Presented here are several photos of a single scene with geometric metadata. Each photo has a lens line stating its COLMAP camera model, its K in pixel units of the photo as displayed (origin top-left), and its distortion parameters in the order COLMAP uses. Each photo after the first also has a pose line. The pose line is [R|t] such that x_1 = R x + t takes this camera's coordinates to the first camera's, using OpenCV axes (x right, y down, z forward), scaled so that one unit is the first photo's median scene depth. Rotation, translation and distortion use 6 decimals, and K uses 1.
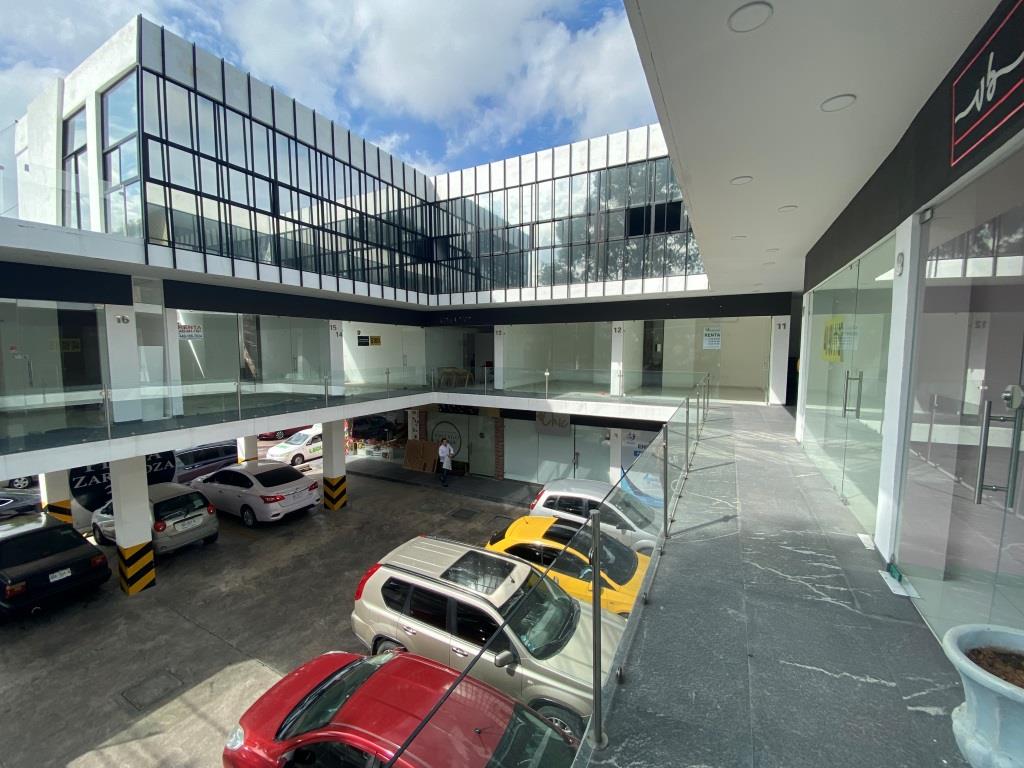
lens RADIAL K [[417.7, 0, 512.4], [0, 417.7, 384.7], [0, 0, 1]] dist [0.008483, -0.013146]
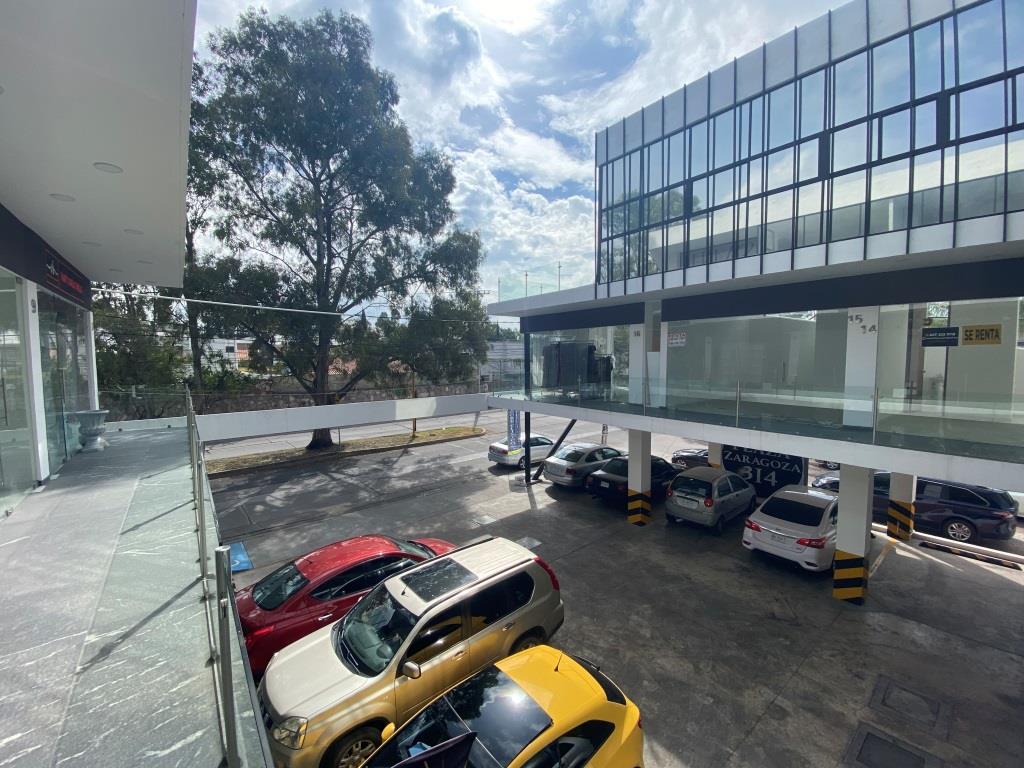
lens RADIAL K [[417.7, 0, 505.0], [0, 417.7, 382.4], [0, 0, 1]] dist [0.008483, -0.013146]
pose [[-0.419010, 0.058206, -0.906114, 0.411364], [-0.073050, 0.992547, 0.097539, -0.068144], [0.905038, 0.107062, -0.411636, 0.856532]]
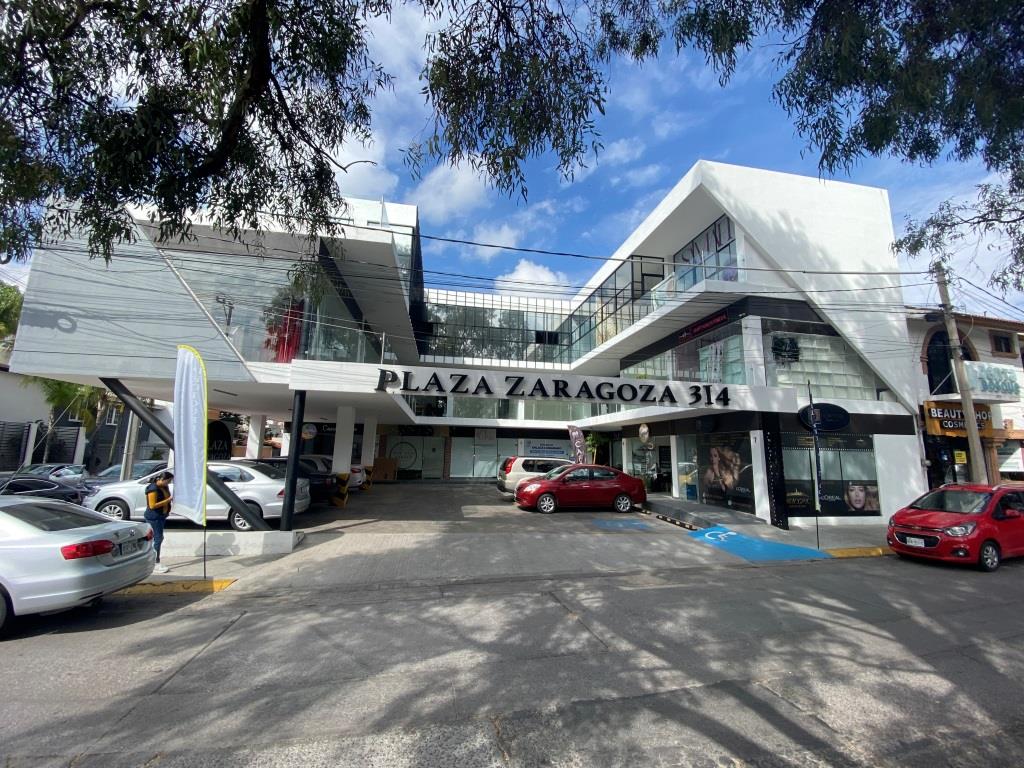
lens RADIAL K [[417.7, 0, 505.1], [0, 417.7, 376.1], [0, 0, 1]] dist [0.008483, -0.013146]
pose [[0.790987, 0.122783, 0.599386, -1.118318], [0.038055, 0.967887, -0.248490, 0.338418], [-0.610648, 0.219362, 0.760913, -0.547566]]
